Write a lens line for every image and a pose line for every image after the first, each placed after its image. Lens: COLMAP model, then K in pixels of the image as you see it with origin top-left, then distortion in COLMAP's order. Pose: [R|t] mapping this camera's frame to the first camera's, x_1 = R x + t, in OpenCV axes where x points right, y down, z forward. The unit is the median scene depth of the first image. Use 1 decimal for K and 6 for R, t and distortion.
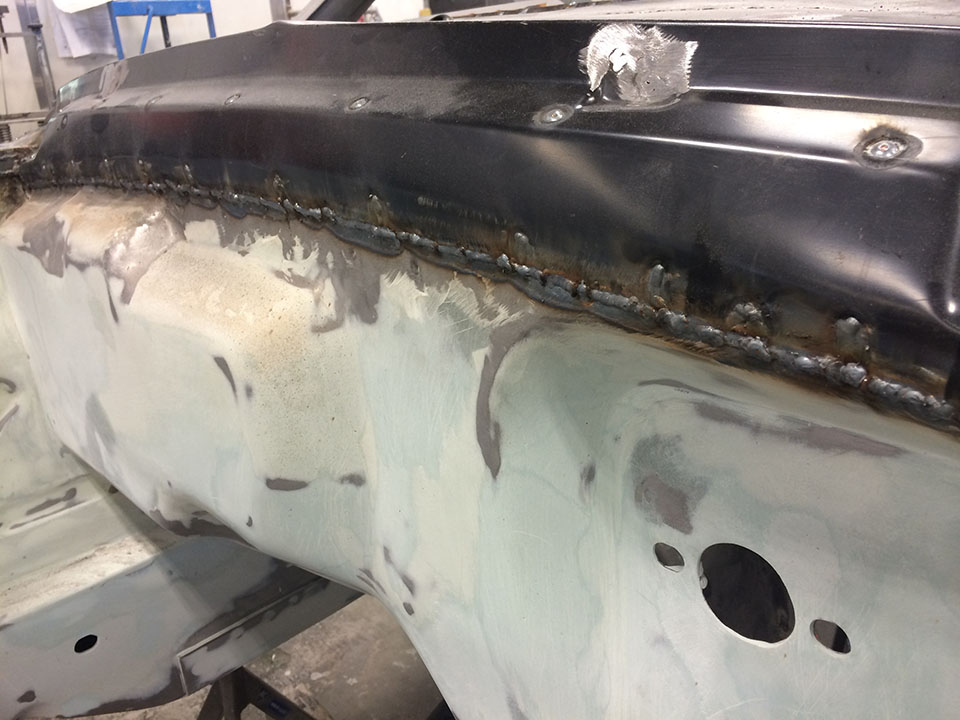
lens RADIAL K [[808.2, 0, 479.8], [0, 808.2, 360.3], [0, 0, 1]] dist [0.082935, -0.095610]
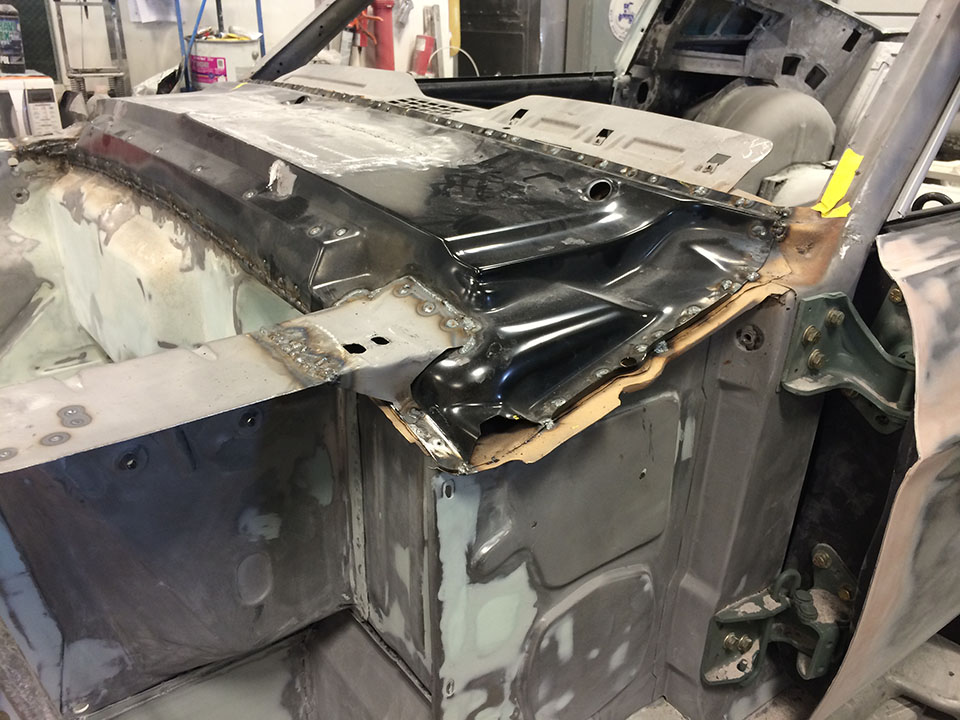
lens RADIAL K [[808.2, 0, 479.2], [0, 808.2, 358.4], [0, 0, 1]] dist [0.082935, -0.095610]
pose [[0.991428, 0.113558, -0.064608, 0.546349], [-0.110019, 0.992354, 0.055938, -0.010991], [0.070466, -0.048350, 0.996342, -0.794607]]
